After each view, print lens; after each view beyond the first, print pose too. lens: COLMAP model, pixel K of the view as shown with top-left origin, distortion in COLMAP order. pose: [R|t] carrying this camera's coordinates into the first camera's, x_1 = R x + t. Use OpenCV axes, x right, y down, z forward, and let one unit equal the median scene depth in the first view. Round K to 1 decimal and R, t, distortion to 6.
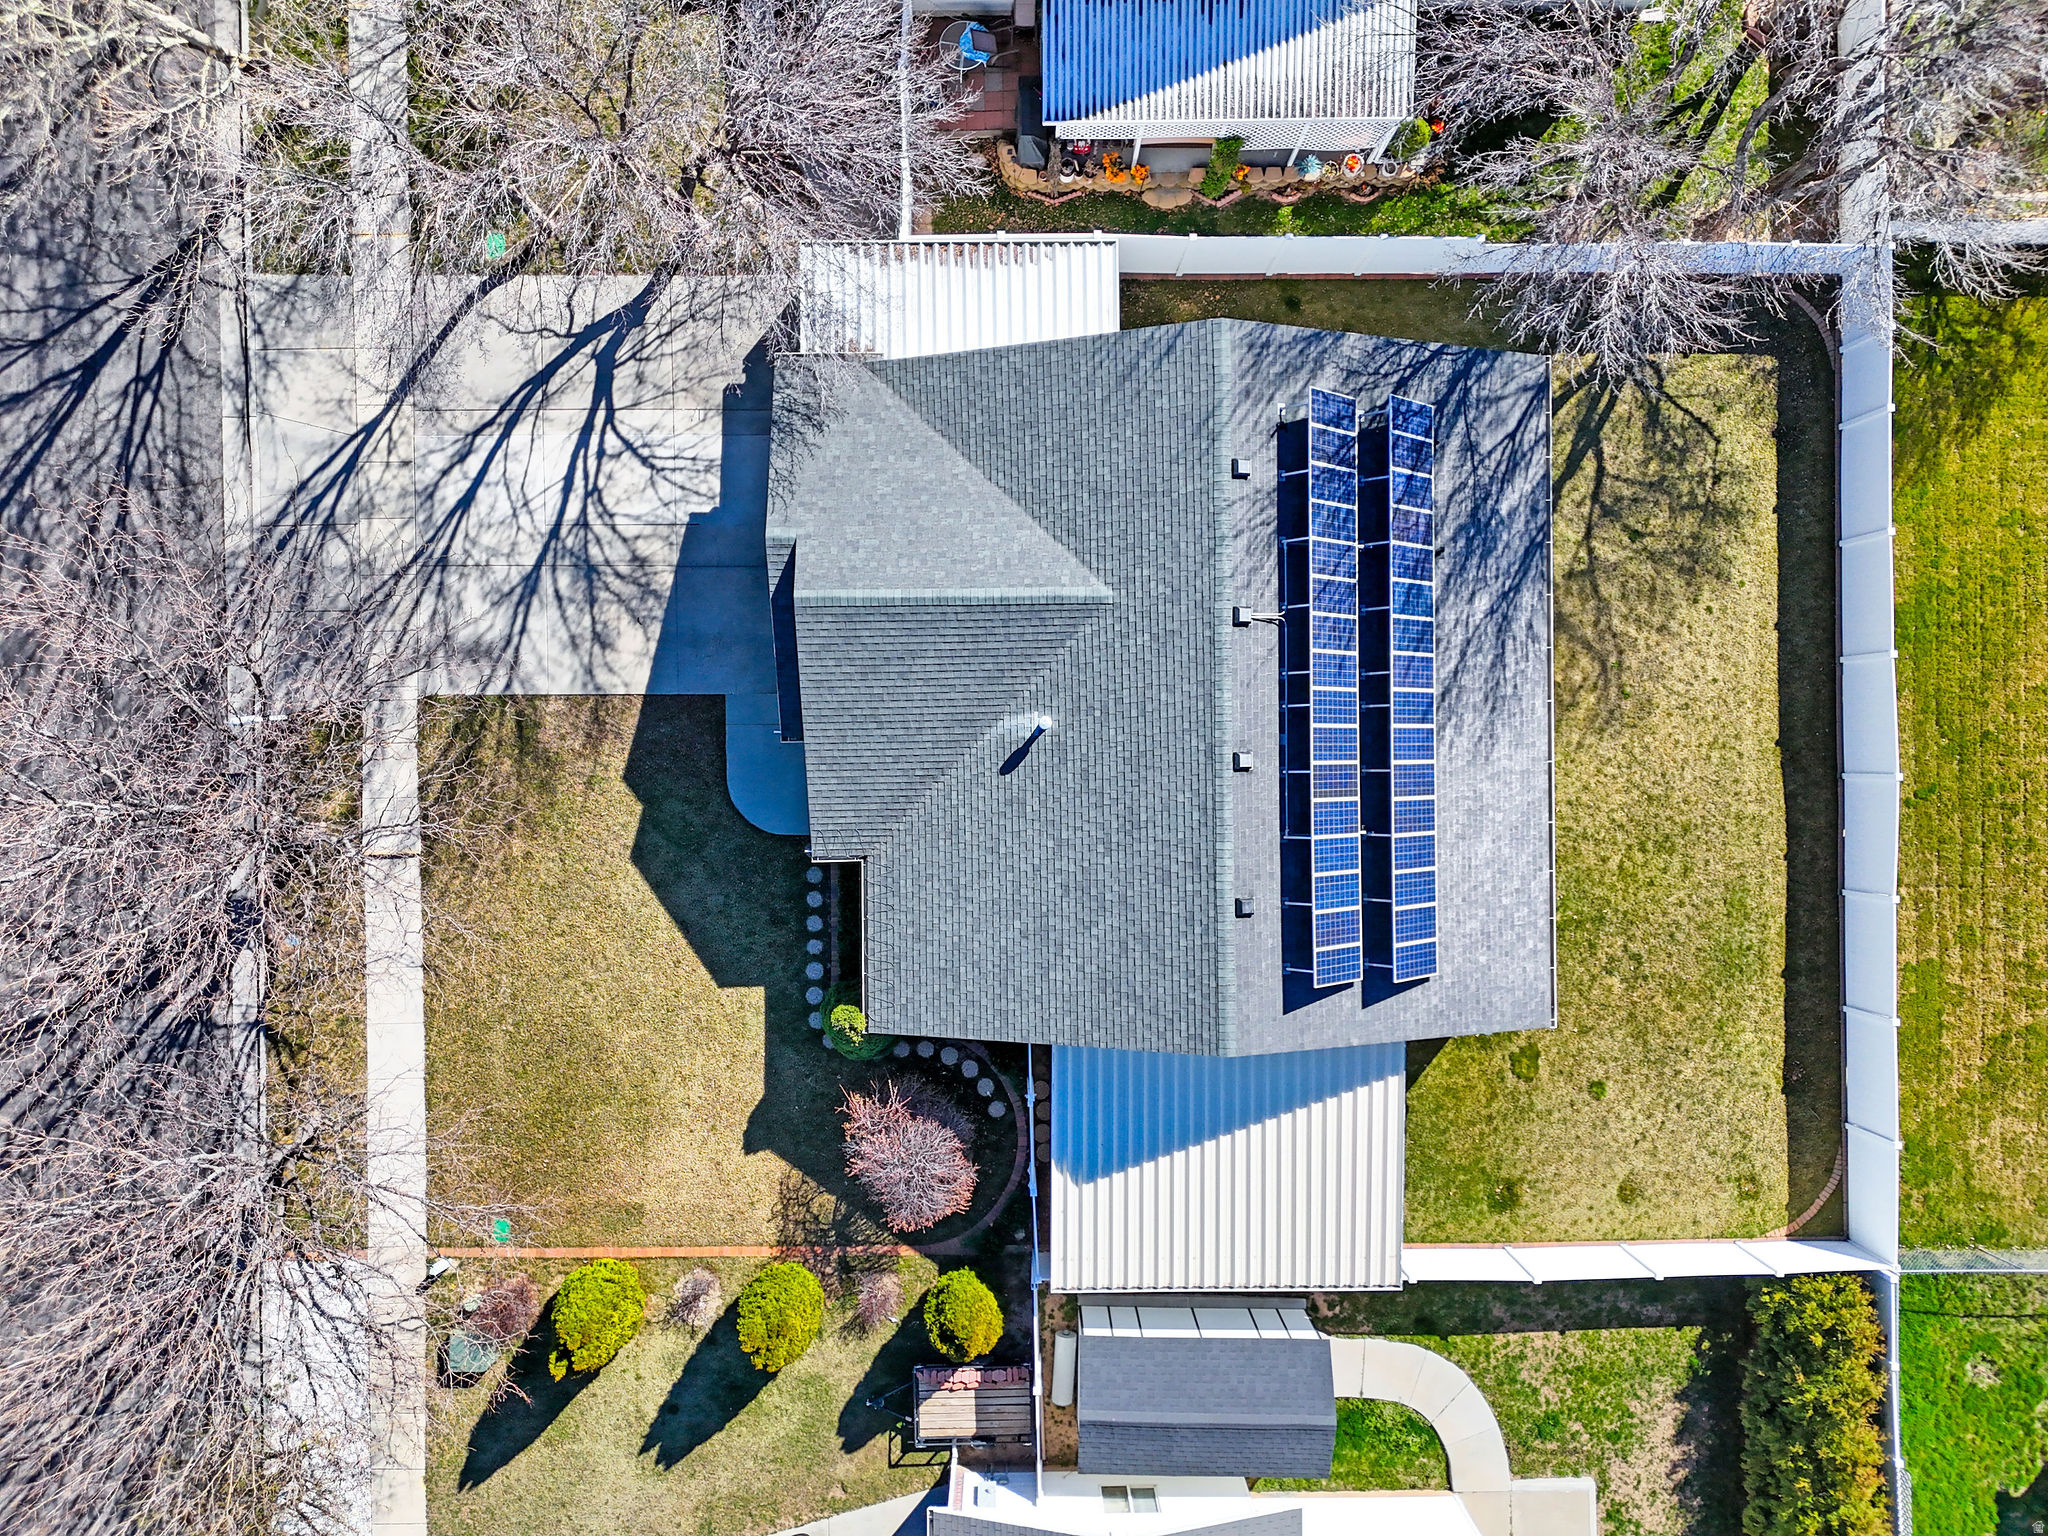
lens RADIAL K [[1480.8, 0, 1024.0], [0, 1480.8, 768.0], [0, 0, 1]] dist [0.066355, -0.068080]
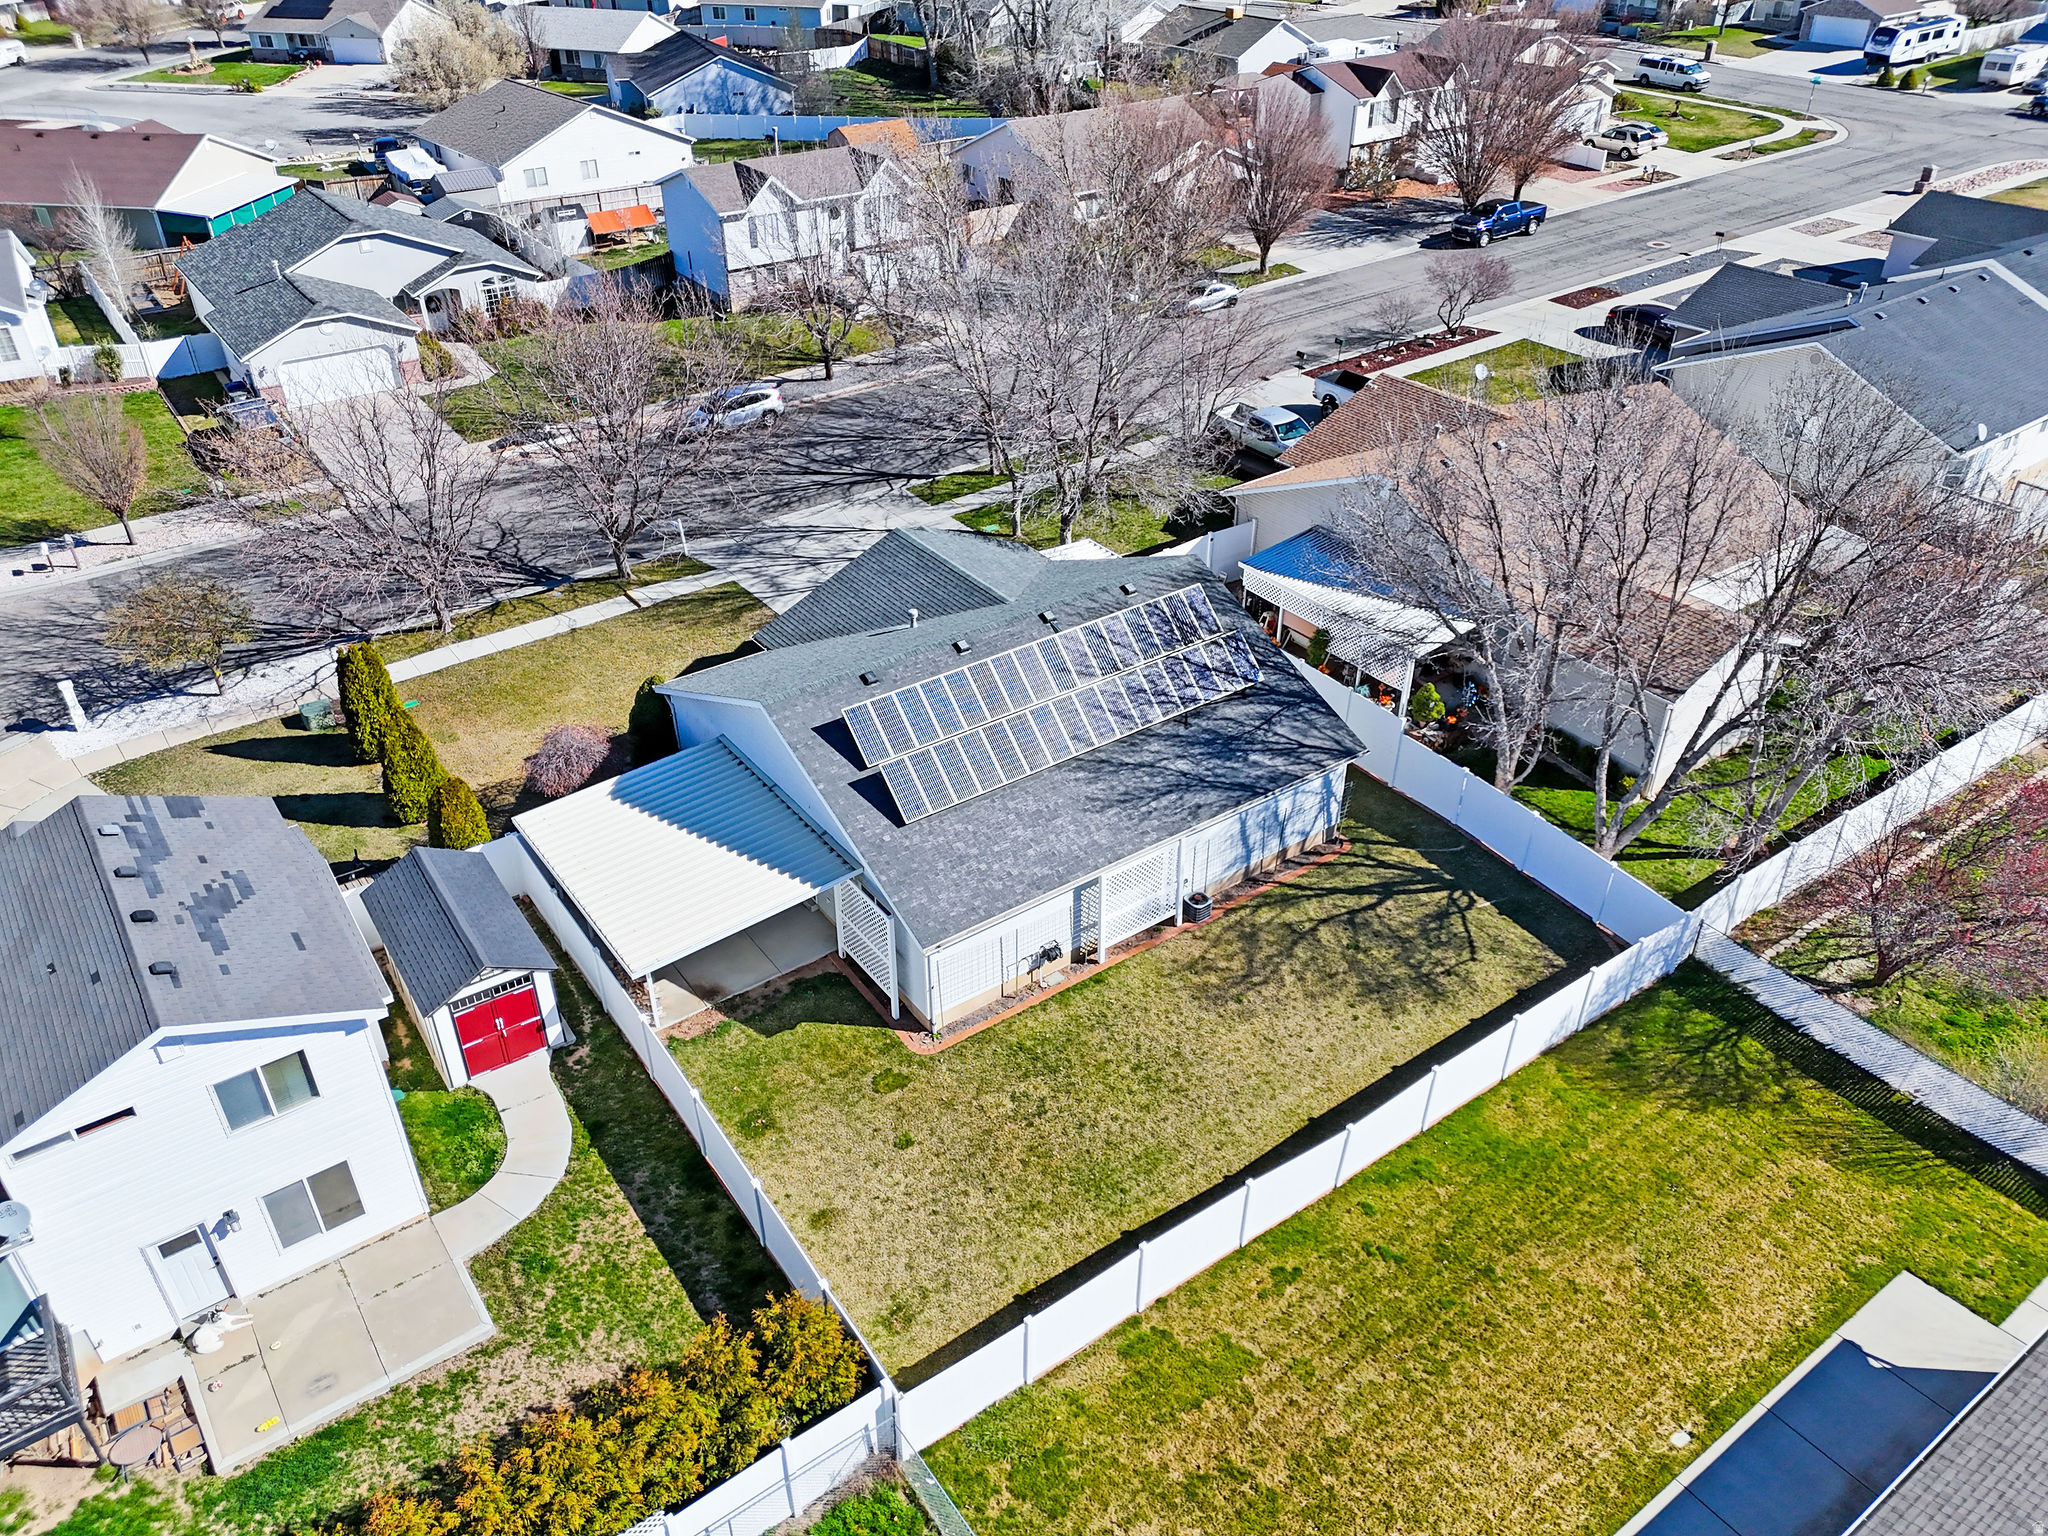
lens RADIAL K [[1480.8, 0, 1024.0], [0, 1480.8, 768.0], [0, 0, 1]] dist [0.066355, -0.068080]
pose [[0.573986, 0.449770, -0.684286, 0.959676], [-0.818795, 0.326211, -0.472400, 0.517372], [0.010751, 0.831441, 0.555509, 0.282133]]
